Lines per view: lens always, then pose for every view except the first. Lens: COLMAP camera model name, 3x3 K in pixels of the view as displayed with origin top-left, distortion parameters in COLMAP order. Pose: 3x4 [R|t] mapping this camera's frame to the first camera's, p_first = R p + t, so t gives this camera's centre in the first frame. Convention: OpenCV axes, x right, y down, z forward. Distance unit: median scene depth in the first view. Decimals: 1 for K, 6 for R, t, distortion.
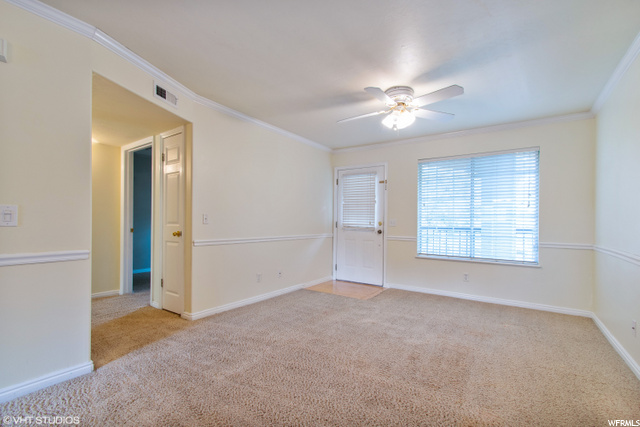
lens RADIAL K [[293.6, 0, 317.6], [0, 293.6, 223.6], [0, 0, 1]] dist [0.000989, -0.000165]
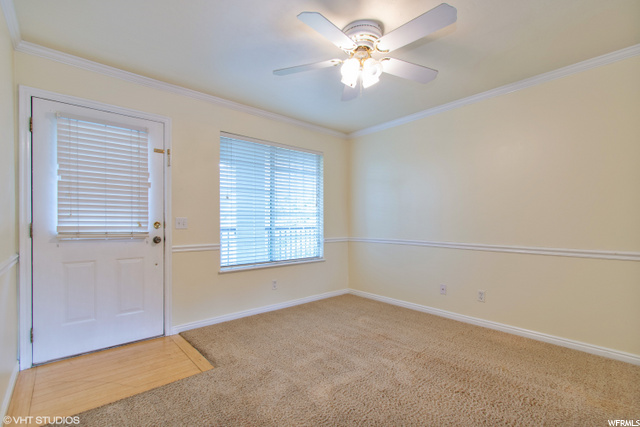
lens RADIAL K [[293.6, 0, 317.6], [0, 293.6, 223.6], [0, 0, 1]] dist [0.000989, -0.000165]
pose [[0.249127, -0.016817, 0.968325, -0.254330], [0.015521, 0.999790, 0.013370, -0.005486], [-0.968346, 0.011698, 0.249336, 0.572456]]
